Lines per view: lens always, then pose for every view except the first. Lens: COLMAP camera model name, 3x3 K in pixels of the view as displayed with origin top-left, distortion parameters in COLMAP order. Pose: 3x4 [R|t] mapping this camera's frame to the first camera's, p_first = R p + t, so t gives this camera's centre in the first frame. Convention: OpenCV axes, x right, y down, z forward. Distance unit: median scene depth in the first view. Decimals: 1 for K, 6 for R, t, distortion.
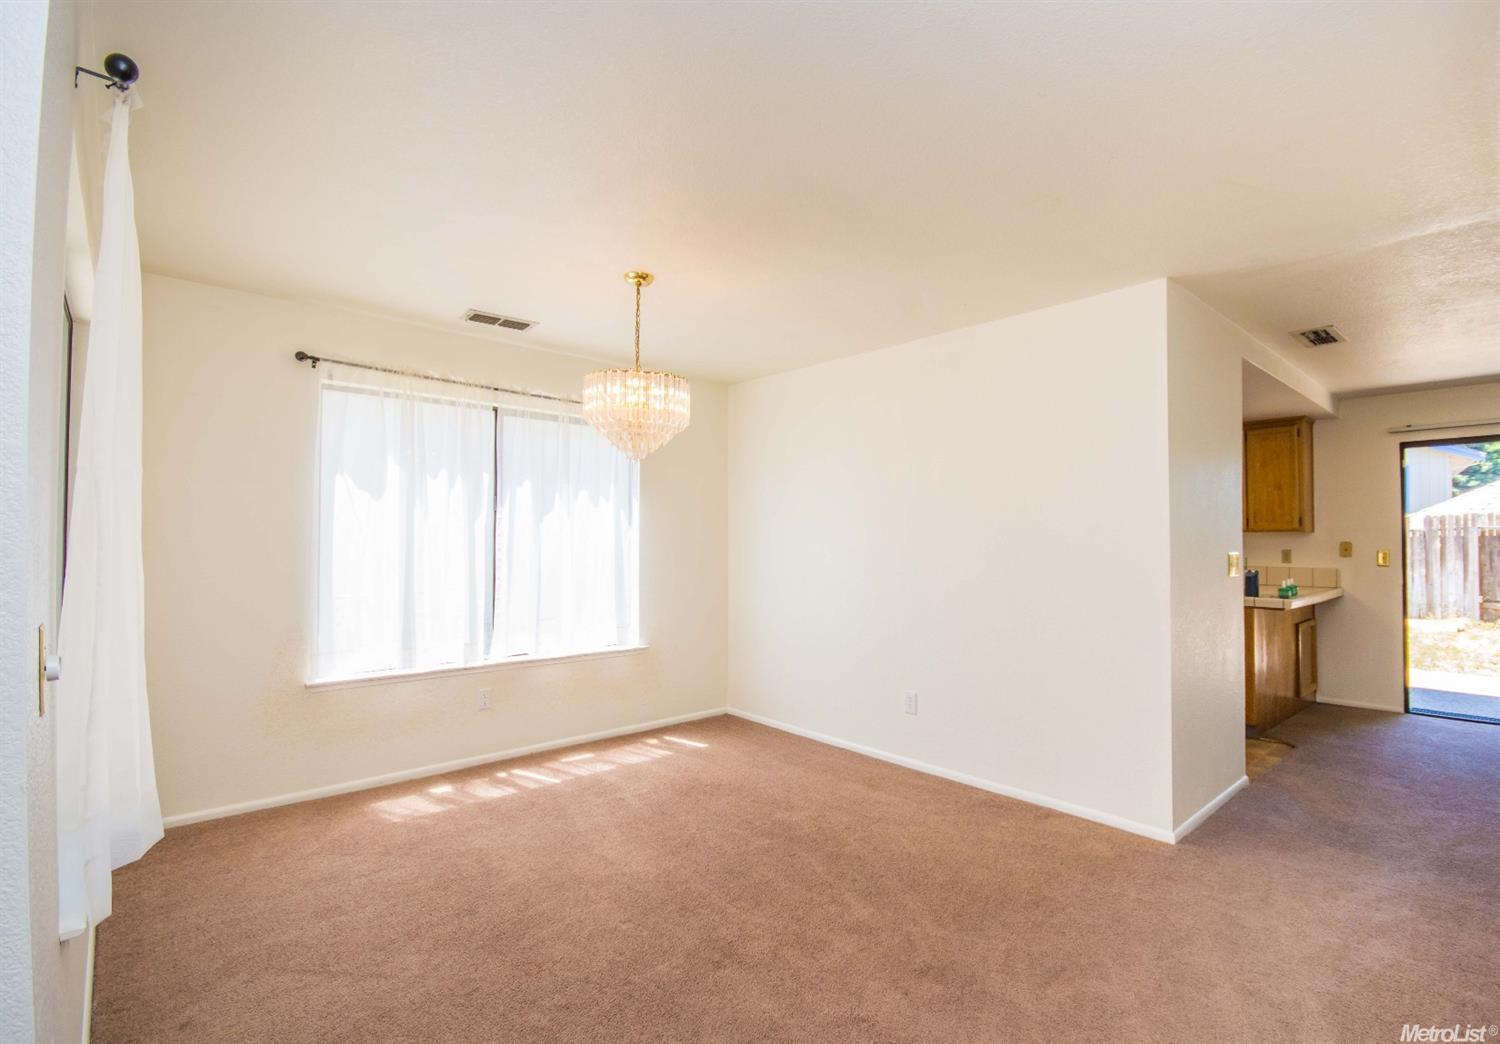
lens RADIAL K [[702.4, 0, 750.0], [0, 702.4, 522.0], [0, 0, 1]] dist [0.003348, -0.008325]
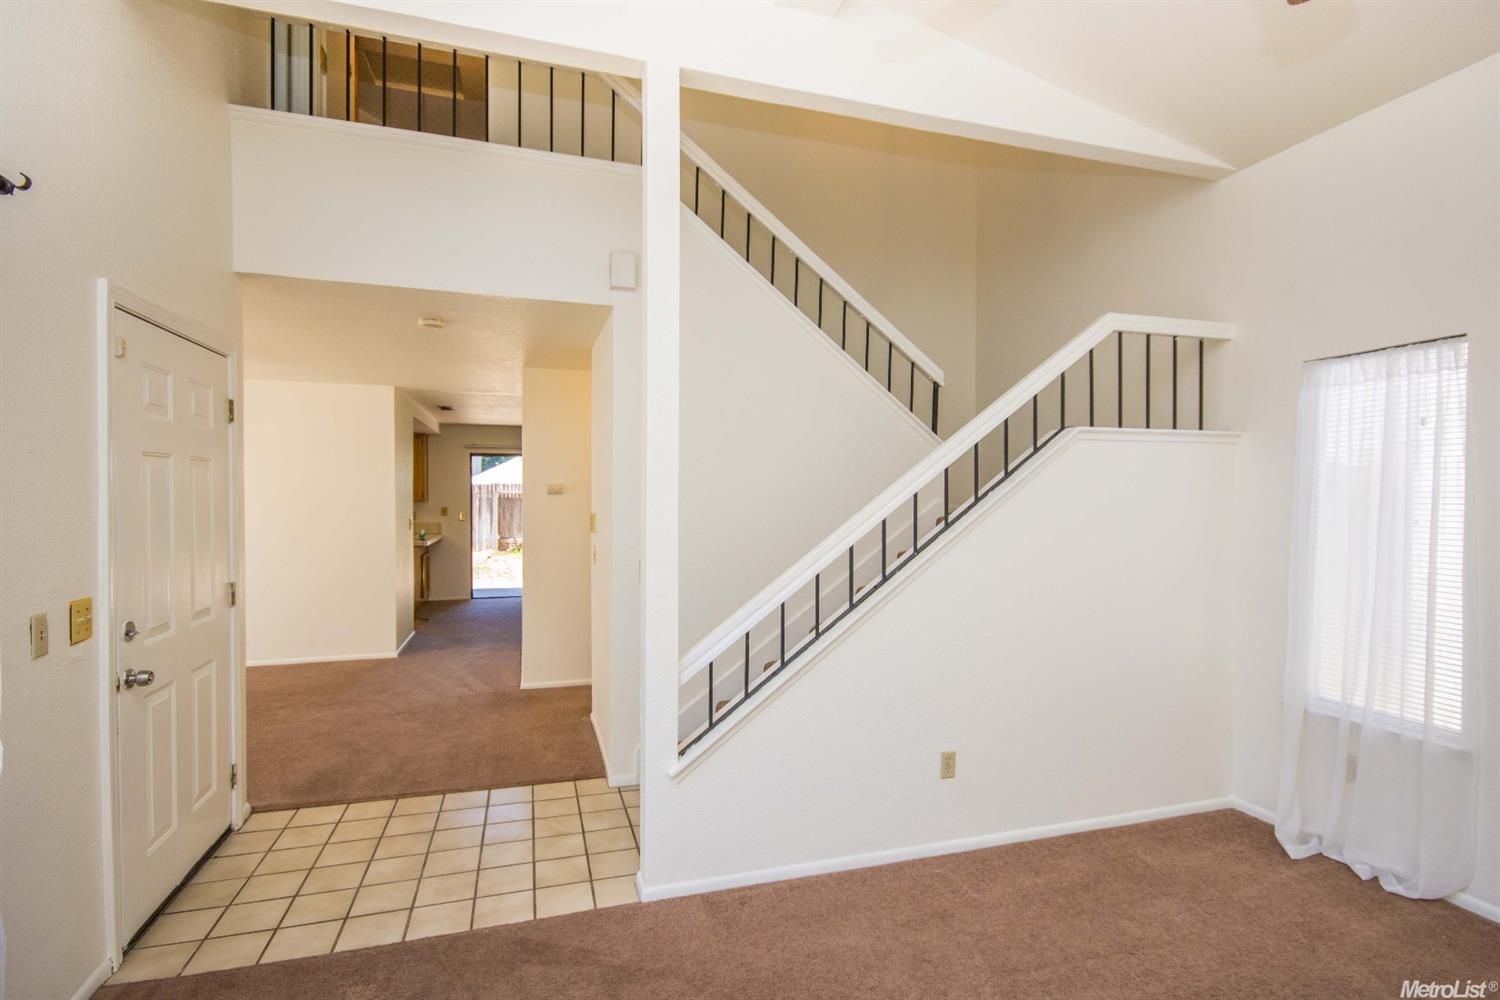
lens RADIAL K [[731.3, 0, 758.3], [0, 731.3, 508.9], [0, 0, 1]] dist [0.010705, -0.000518]
pose [[0.405944, -0.020843, 0.913660, -0.501948], [-0.021397, 0.999249, 0.032303, -0.043105], [-0.913647, -0.032663, 0.405193, -0.456768]]
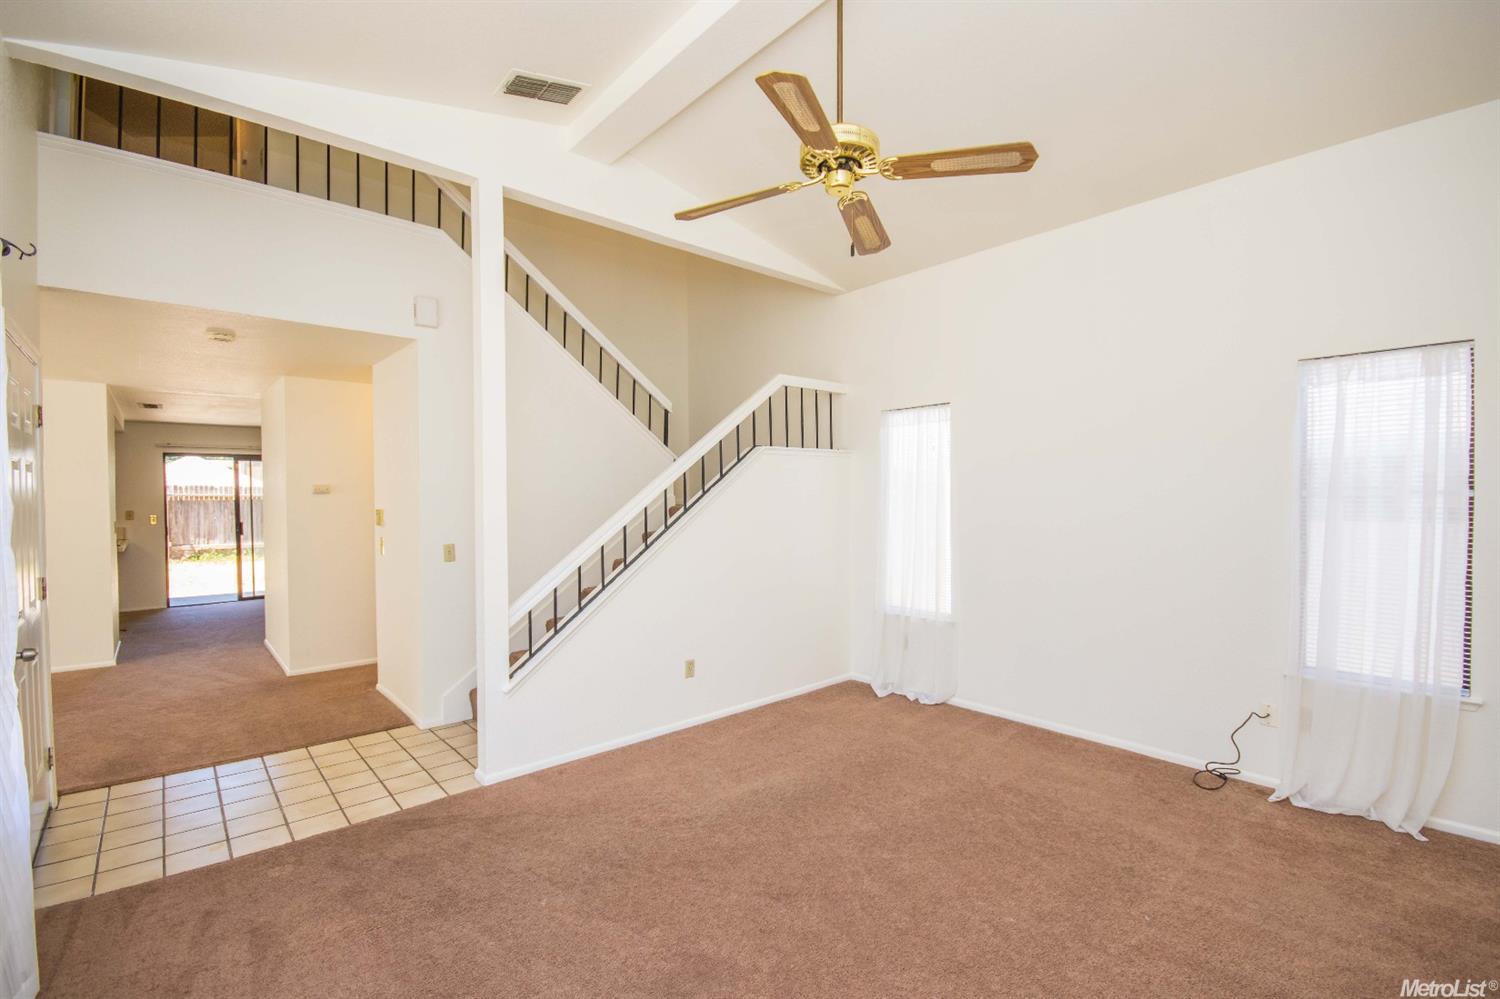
lens RADIAL K [[663.5, 0, 754.1], [0, 663.5, 507.9], [0, 0, 1]] dist [0.011083, -0.011100]
pose [[-0.000201, -0.026072, 0.999660, -0.683015], [-0.014887, 0.999549, 0.026066, -0.039441], [-0.999889, -0.014876, -0.000589, -0.441096]]
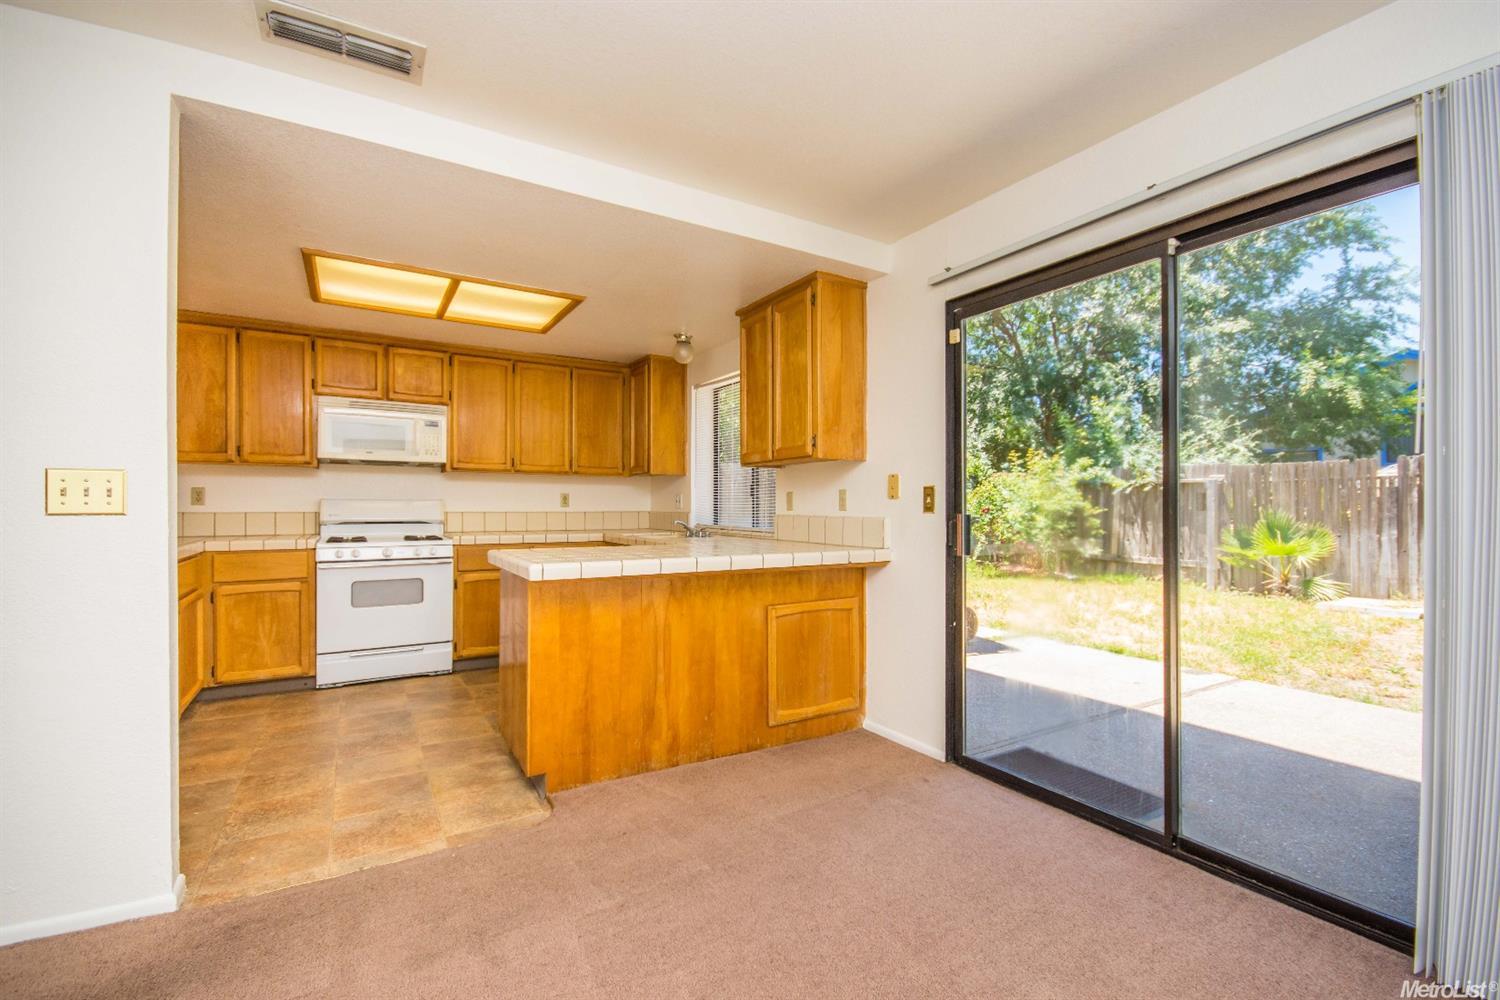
lens RADIAL K [[658.7, 0, 760.0], [0, 658.7, 507.7], [0, 0, 1]] dist [0.000546, 0.000418]
pose [[0.984958, -0.004084, -0.172747, 0.836202], [0.008309, 0.999684, 0.023740, 0.043064], [0.172596, -0.024819, 0.984680, 0.409753]]
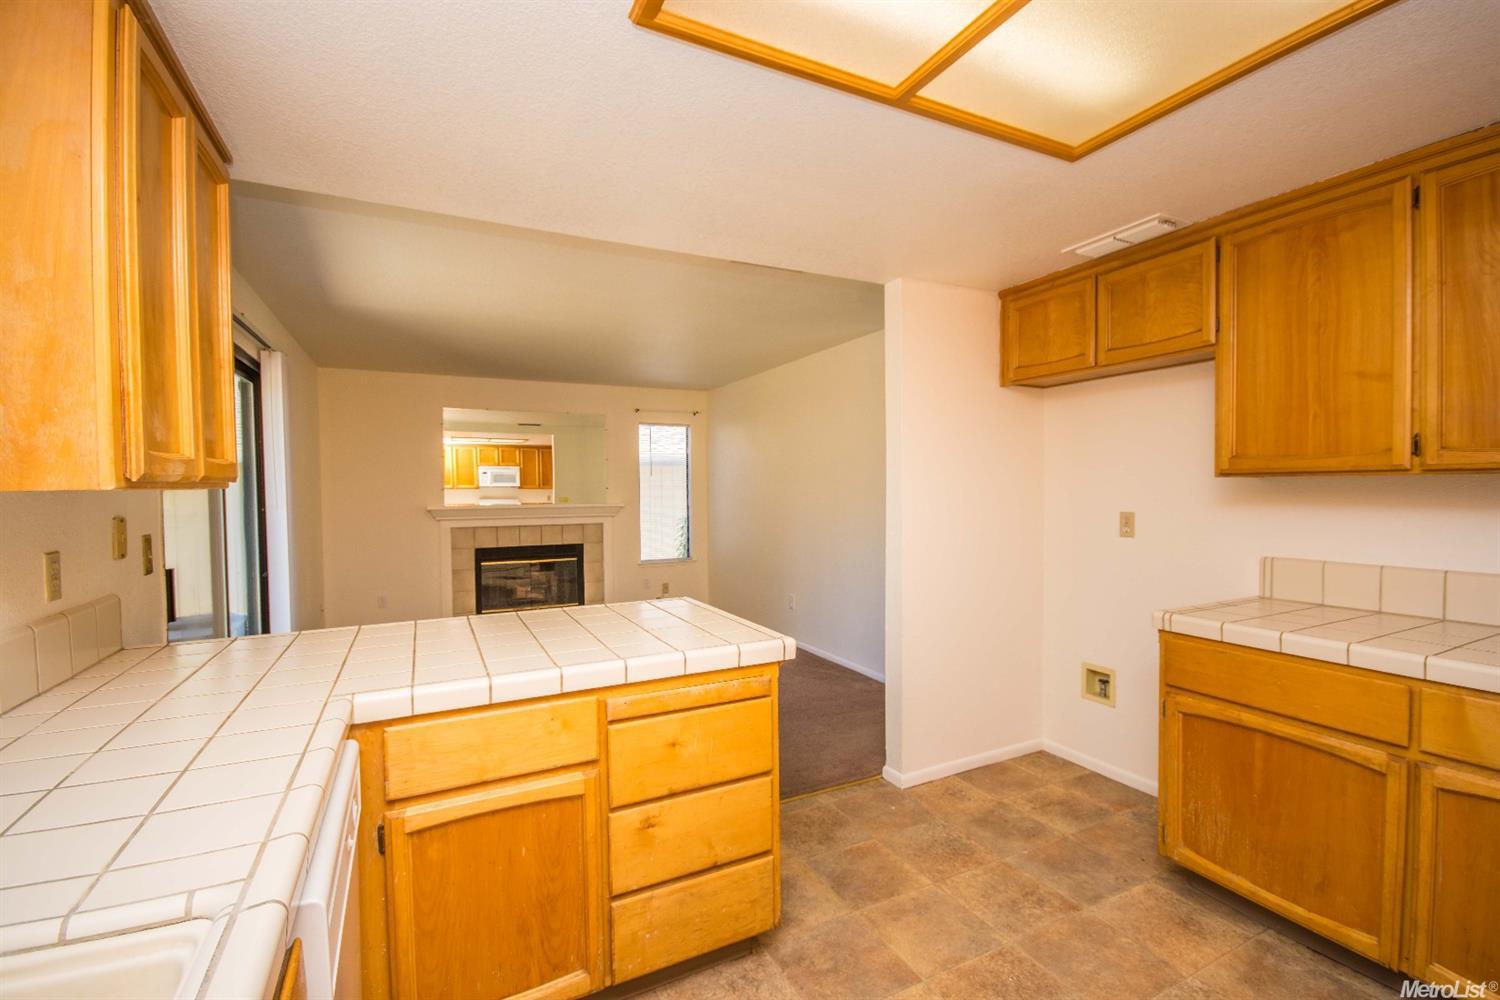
lens RADIAL K [[663.5, 0, 754.1], [0, 663.5, 508.4], [0, 0, 1]] dist [0.011083, -0.011100]
pose [[-0.966371, -0.005847, 0.257084, 0.450440], [-0.002456, 0.999906, 0.013511, 0.018079], [-0.257138, 0.012425, -0.966295, 1.247786]]
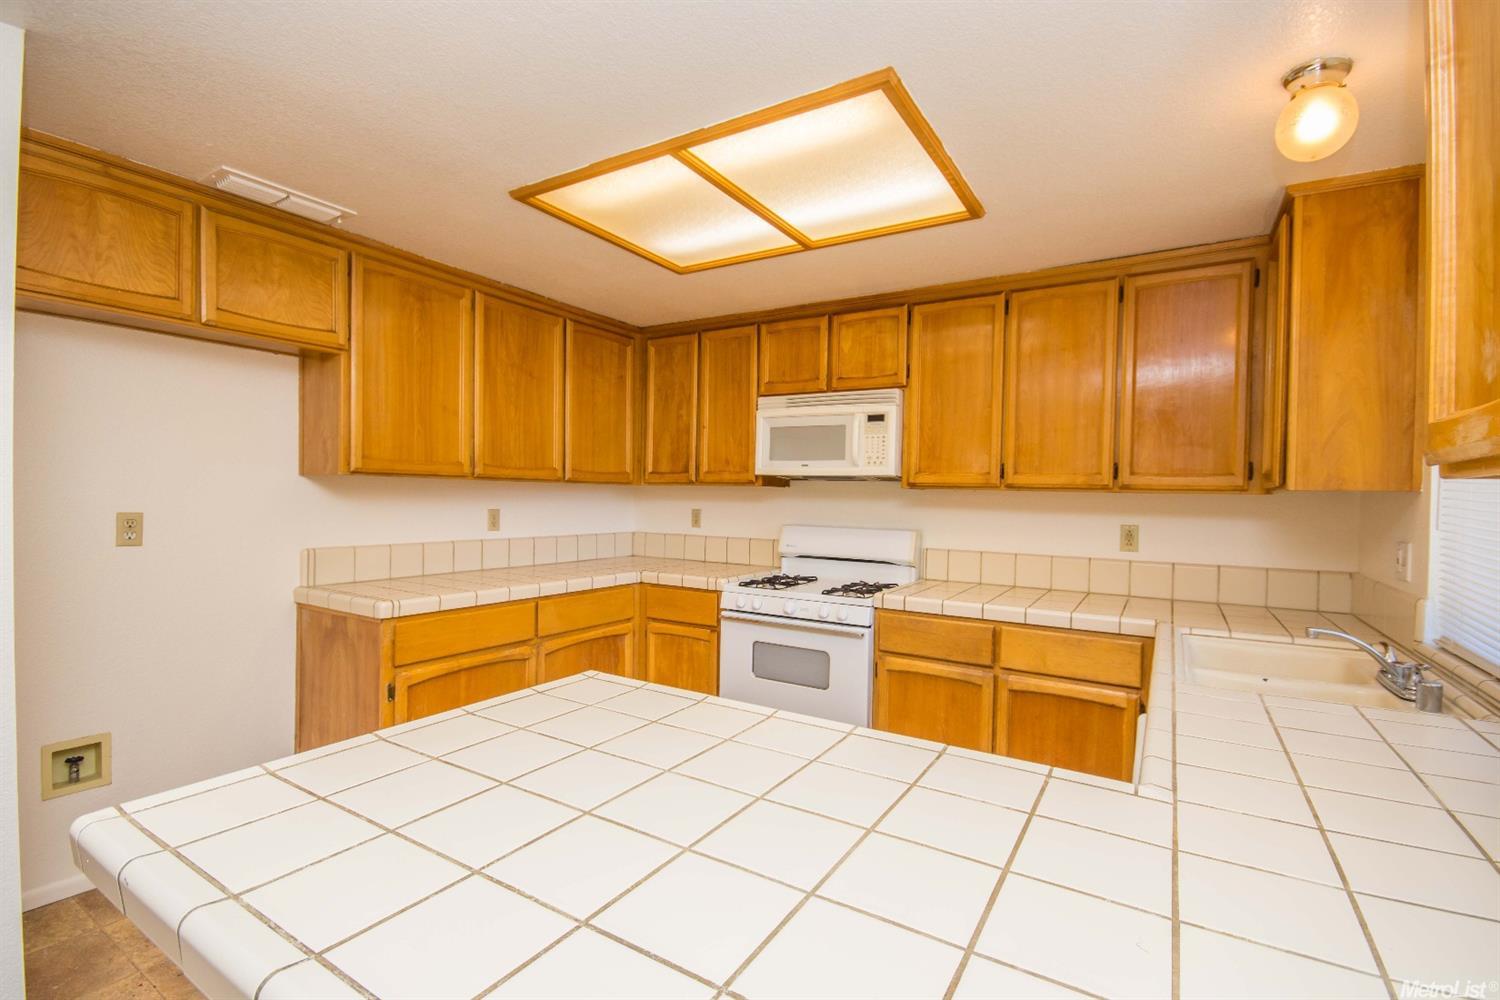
lens RADIAL K [[677.4, 0, 760.9], [0, 677.4, 508.7], [0, 0, 1]] dist [0.004568, -0.008992]
pose [[0.293193, 0.014253, -0.955947, 0.800544], [0.003639, 0.999865, 0.016024, 0.020212], [0.956046, -0.008177, 0.293101, 0.896638]]
